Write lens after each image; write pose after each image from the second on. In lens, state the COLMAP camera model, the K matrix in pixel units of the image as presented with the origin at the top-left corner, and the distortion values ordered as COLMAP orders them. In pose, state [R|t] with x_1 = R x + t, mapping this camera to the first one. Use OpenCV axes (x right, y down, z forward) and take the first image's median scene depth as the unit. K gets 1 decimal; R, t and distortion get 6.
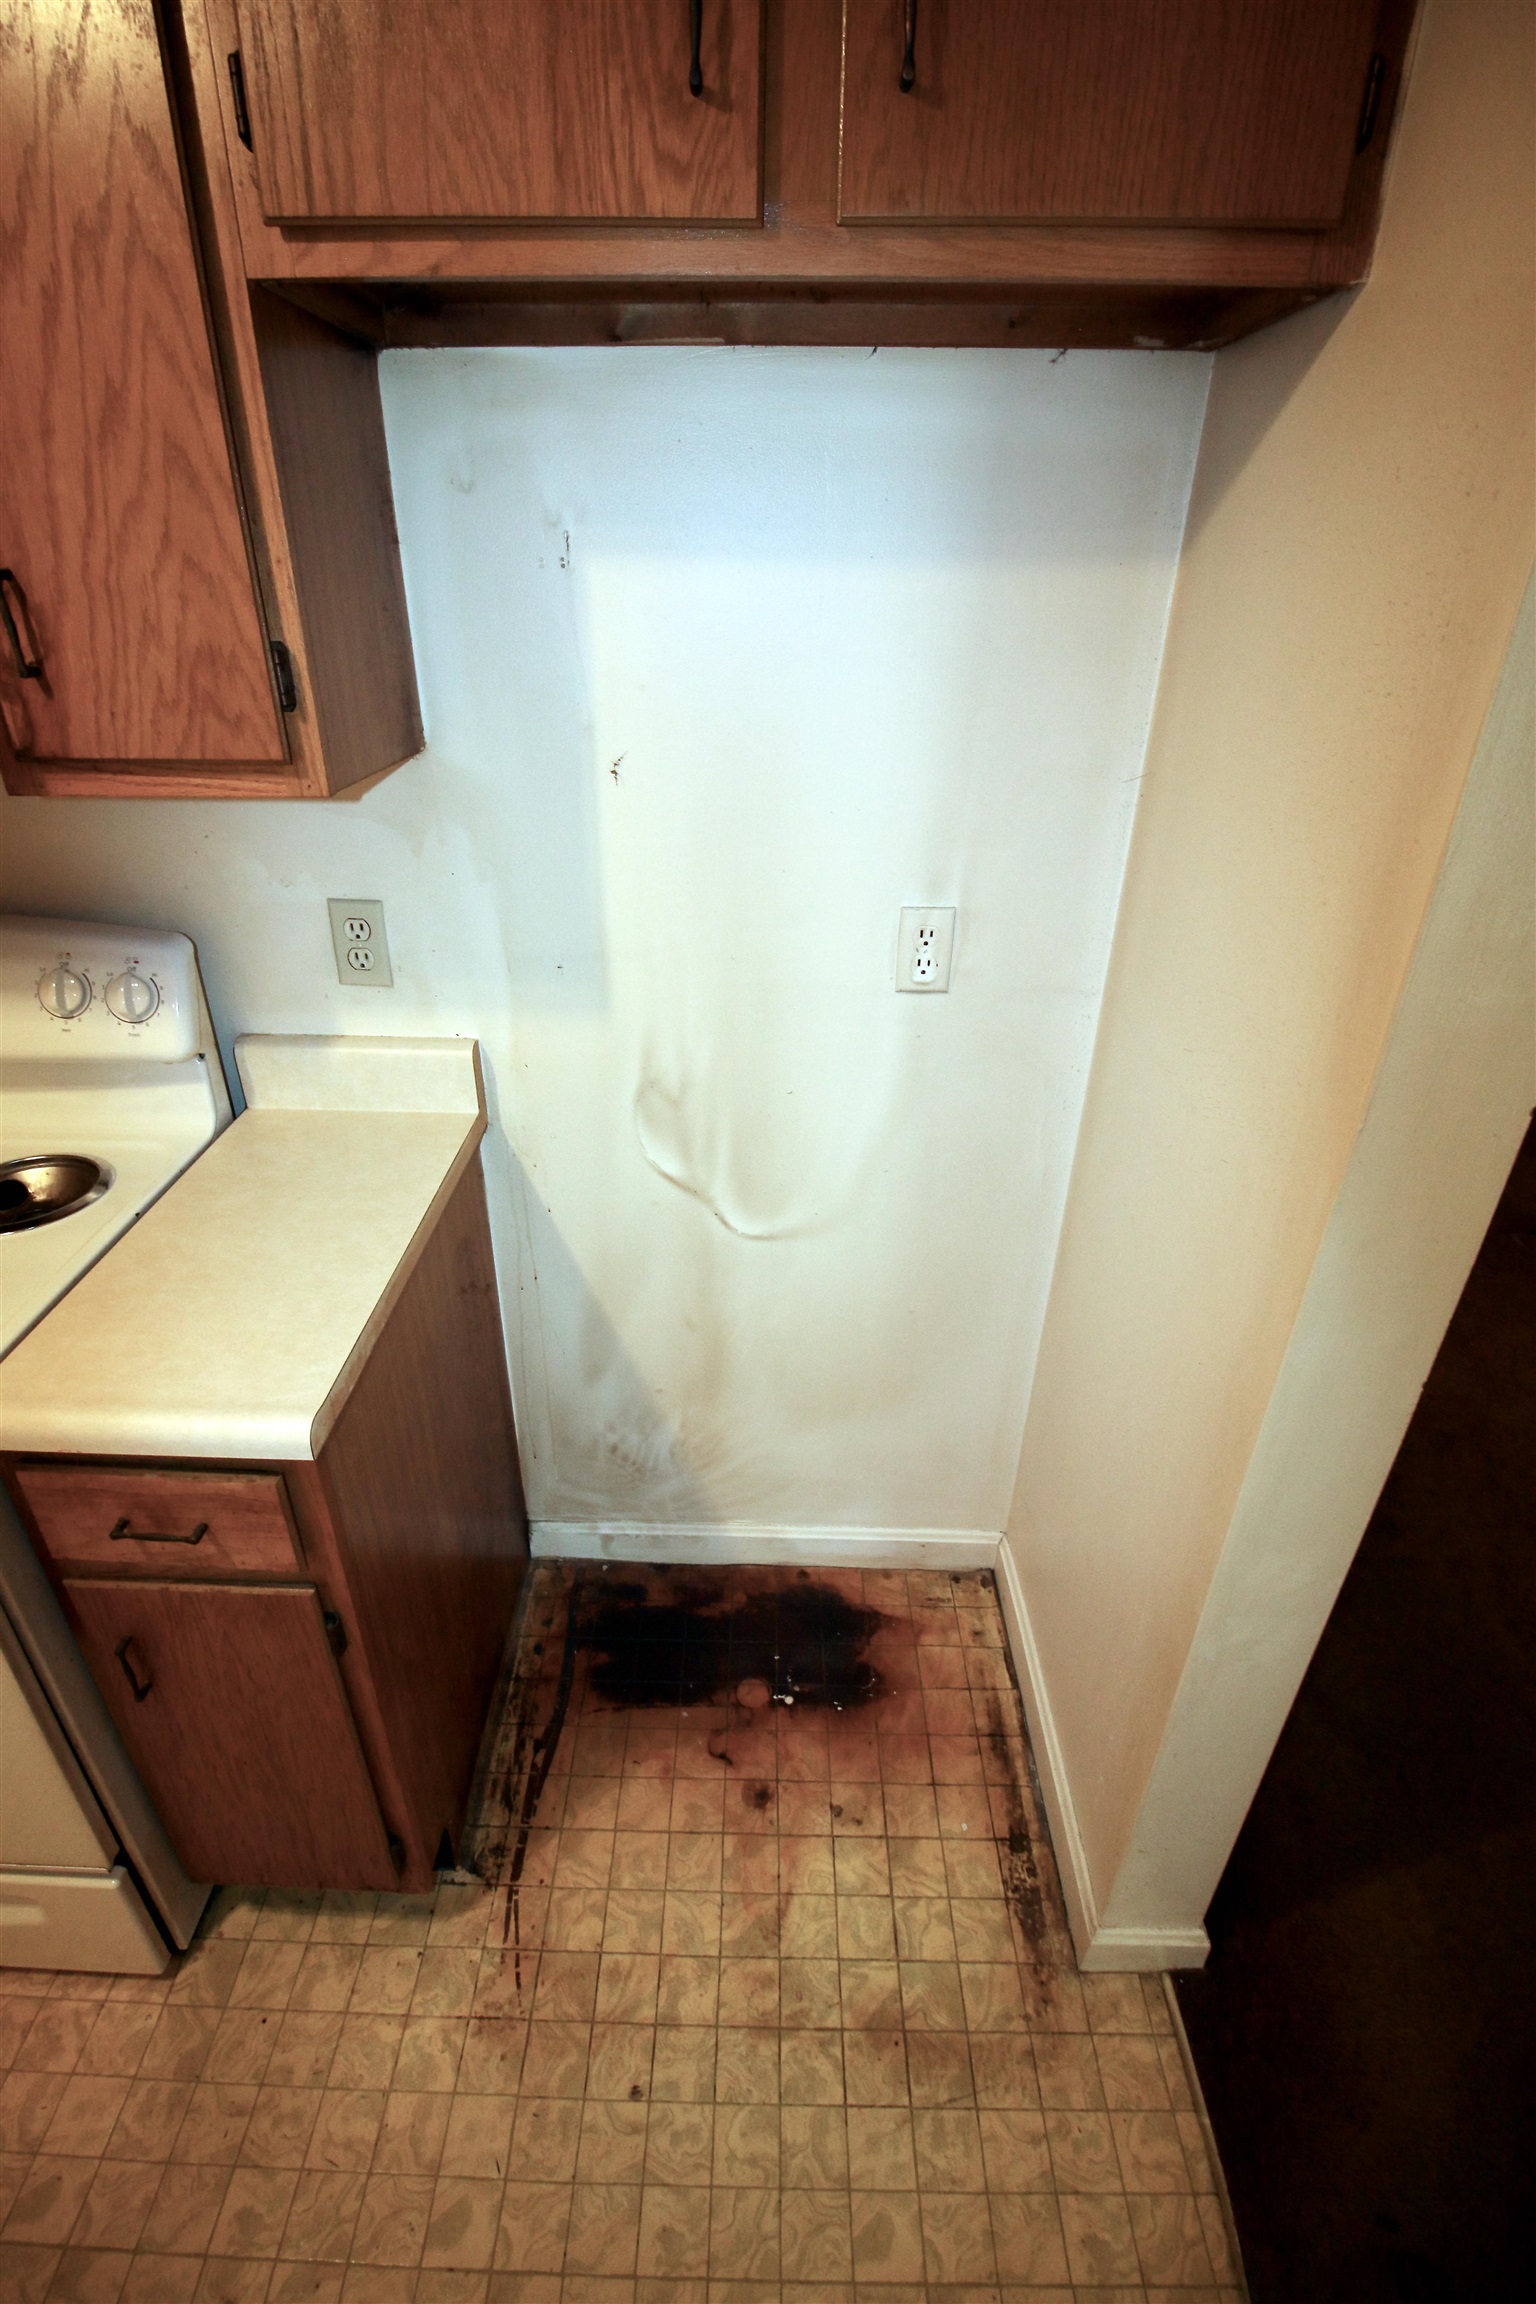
lens RADIAL K [[1053.6, 0, 752.2], [0, 1053.6, 1138.1], [0, 0, 1]] dist [-0.009160, -0.009580]
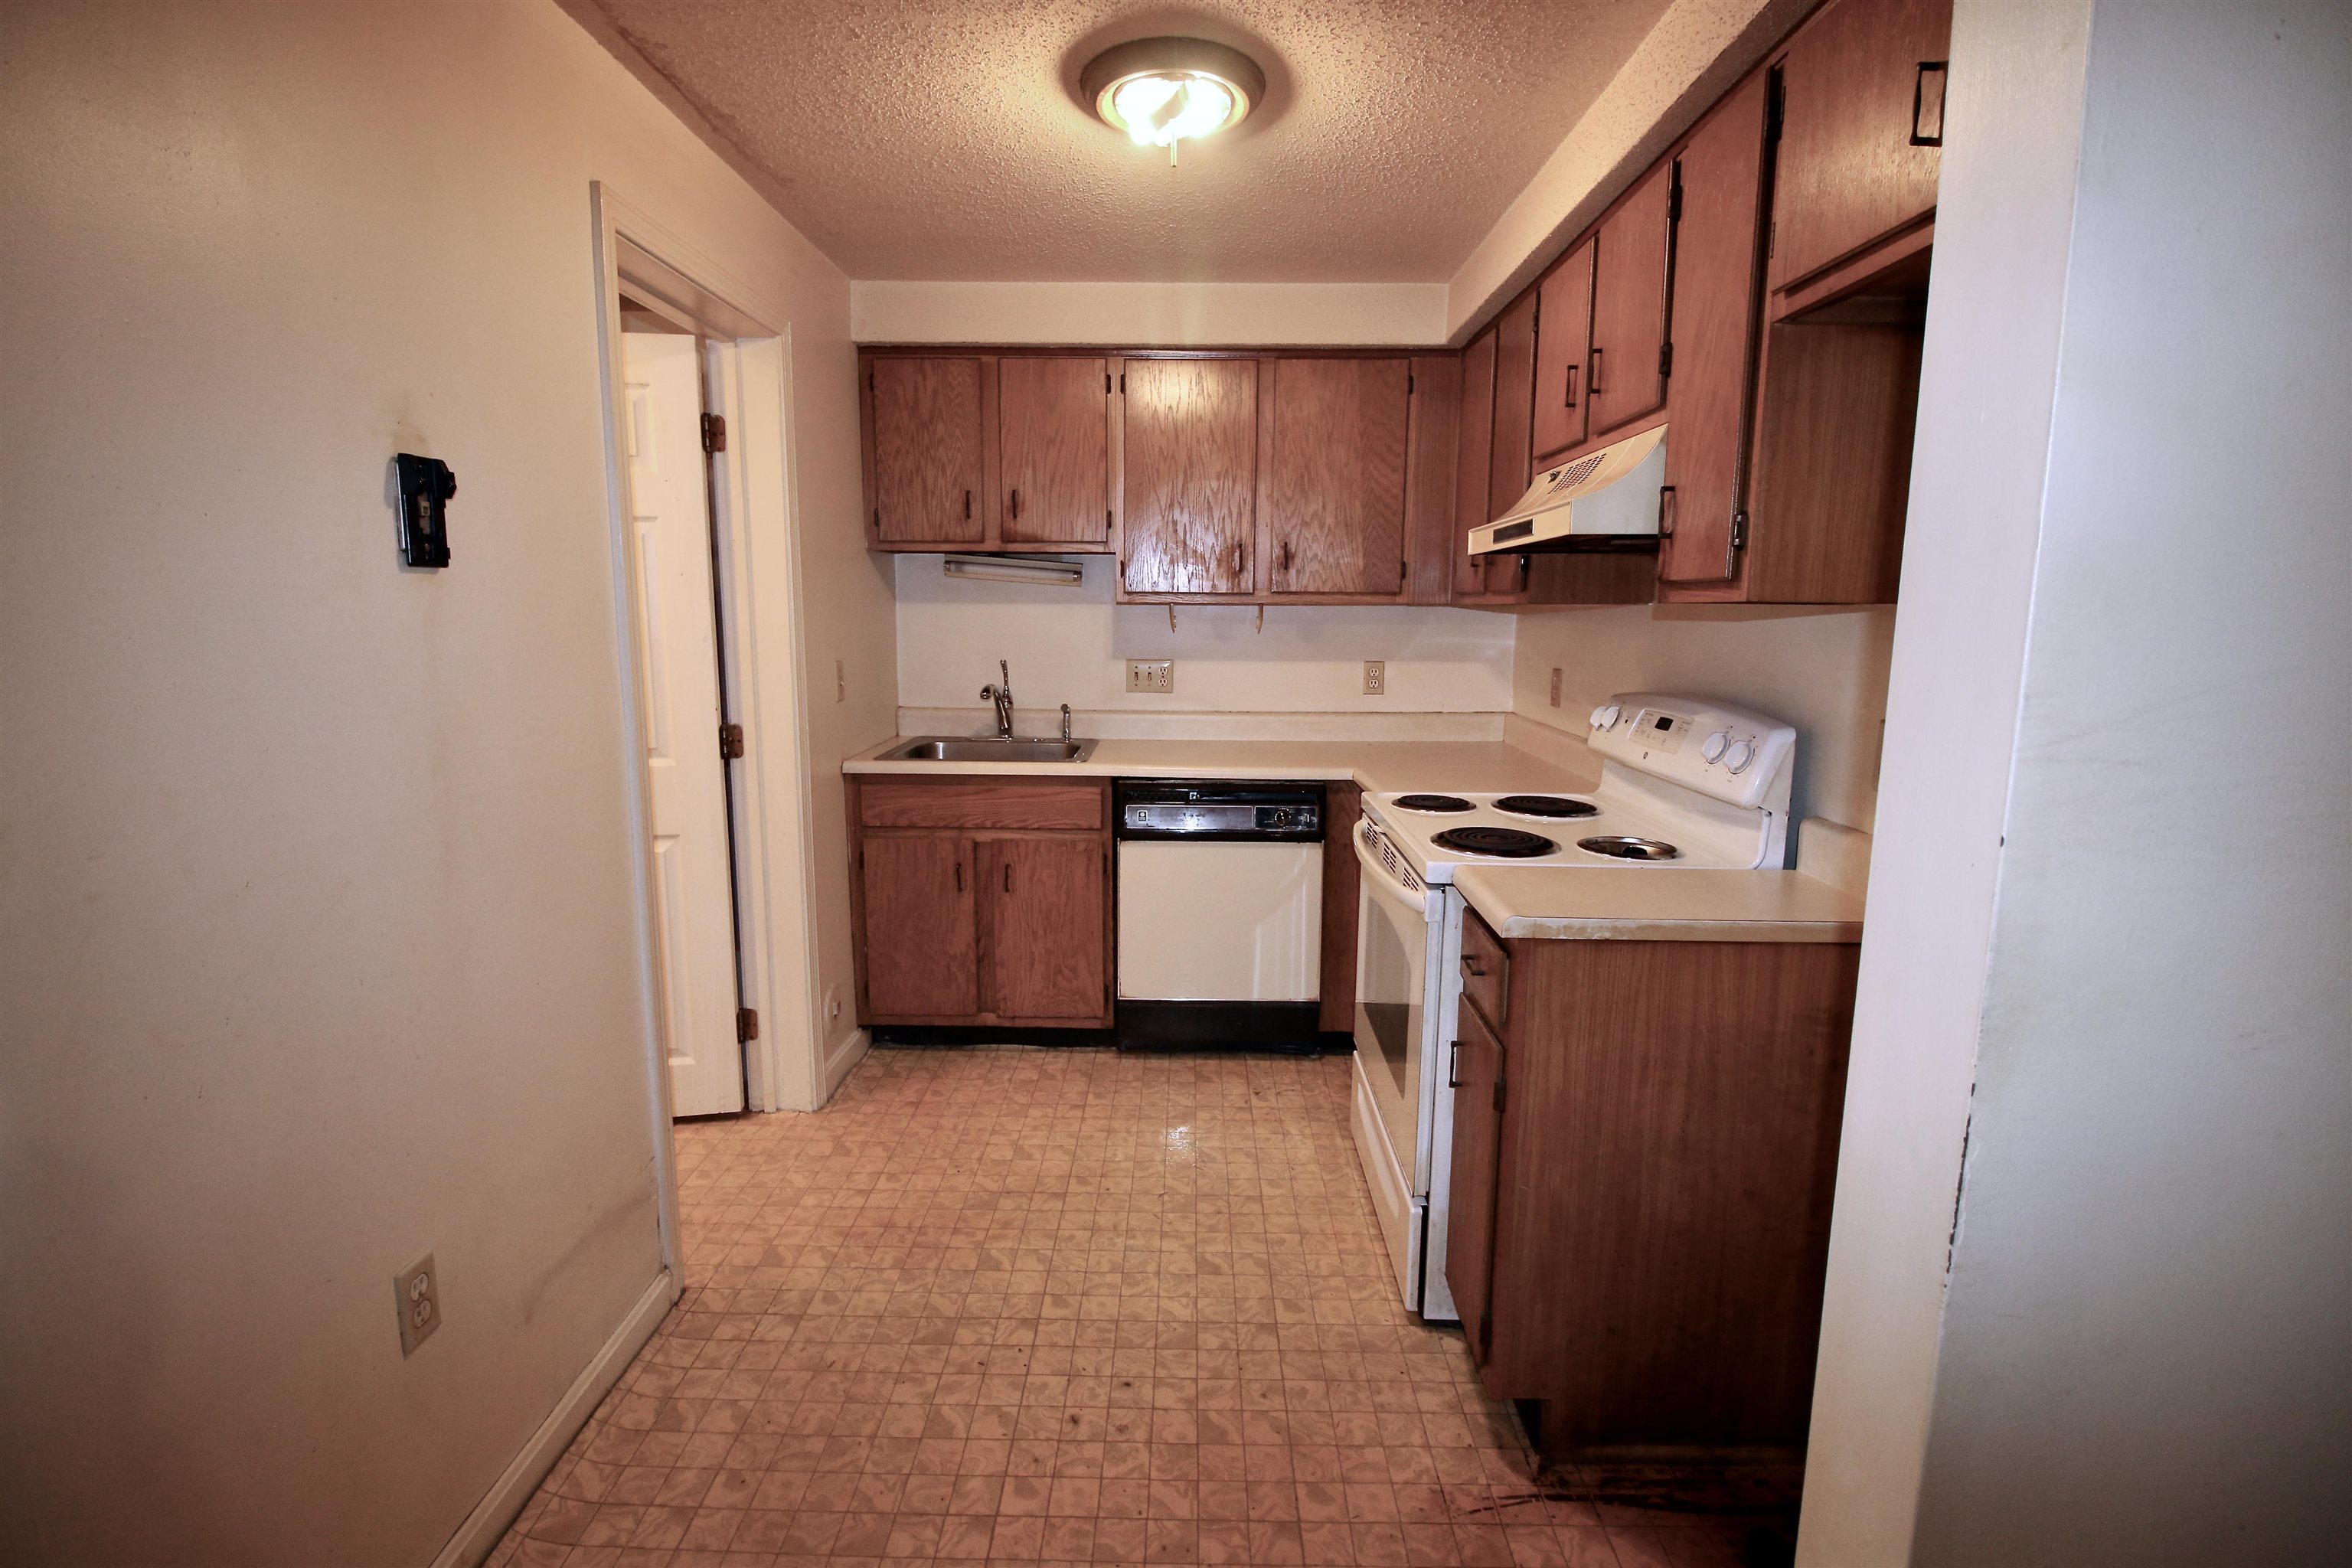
lens RADIAL K [[1075.6, 0, 1173.7], [0, 1075.6, 764.9], [0, 0, 1]] dist [-0.009160, -0.009580]
pose [[-0.001200, 0.133418, -0.991059, 0.889858], [-0.482573, 0.867948, 0.117428, 0.081197], [0.875855, 0.478399, 0.063342, 0.202618]]
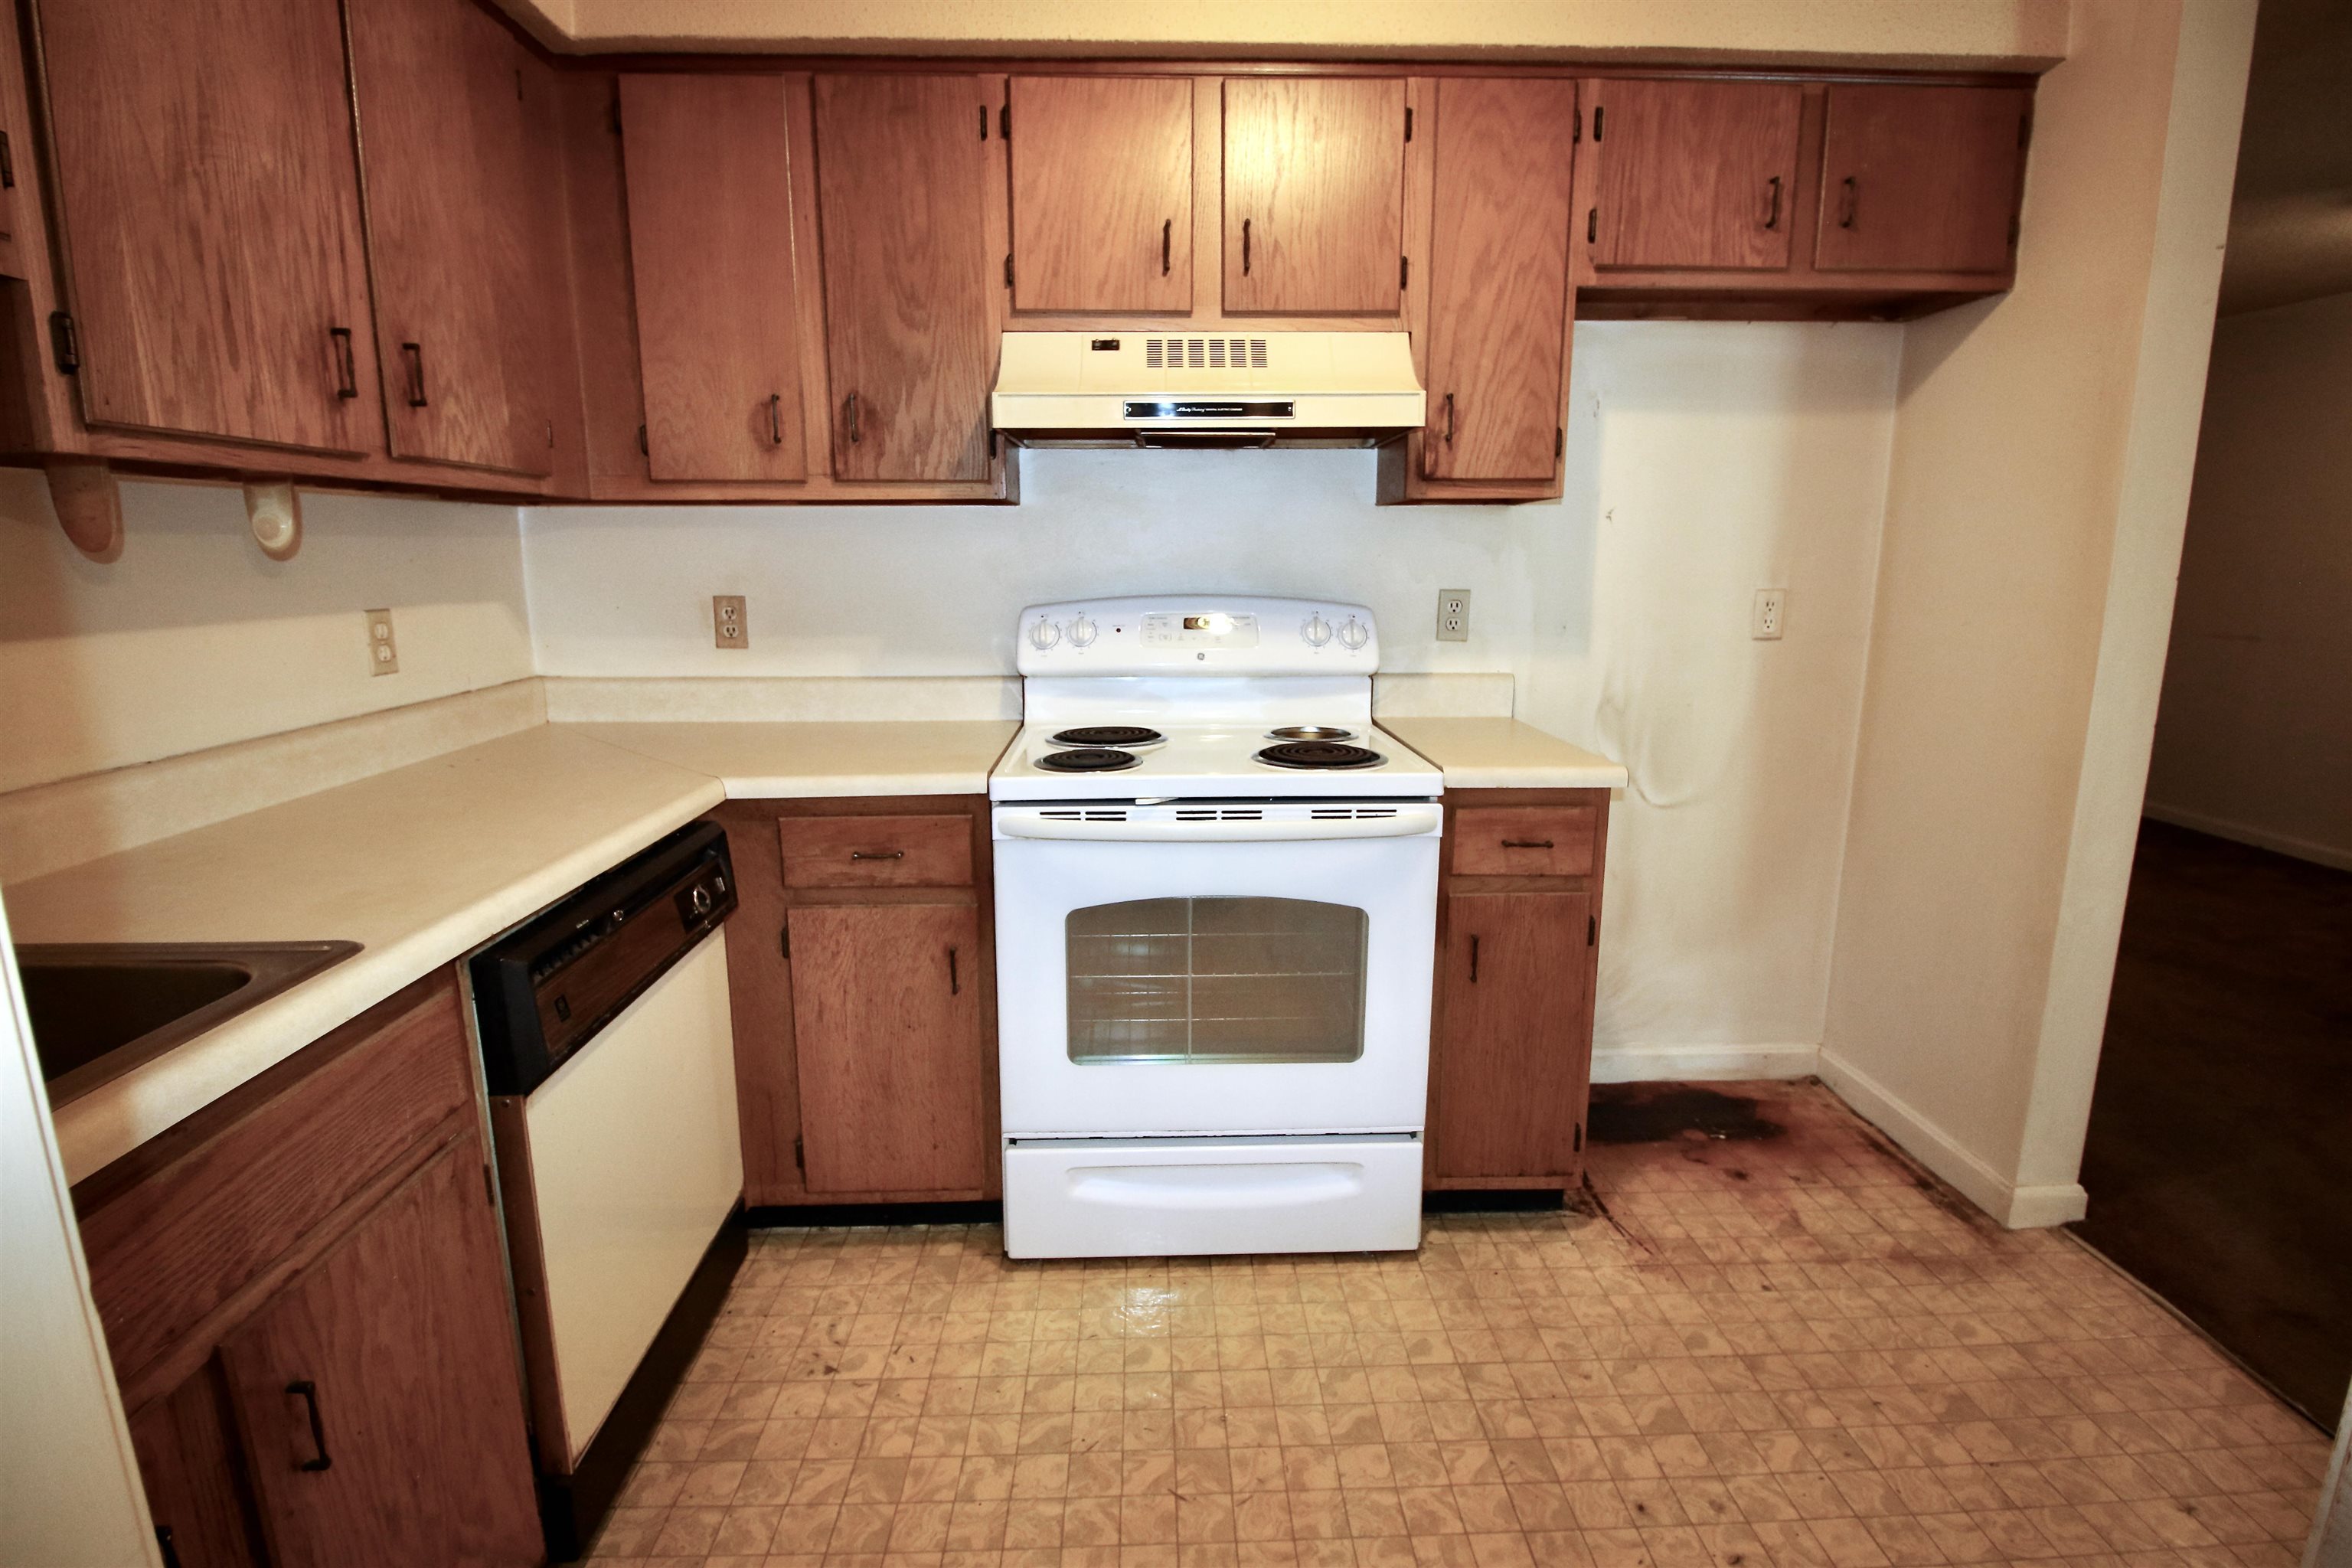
lens RADIAL K [[1075.6, 0, 1173.7], [0, 1075.6, 764.9], [0, 0, 1]] dist [-0.009160, -0.009580]
pose [[0.998963, -0.022481, 0.039590, -0.942245], [0.033308, 0.953697, -0.298920, 0.586455], [-0.031037, 0.299929, 0.953457, -0.627460]]
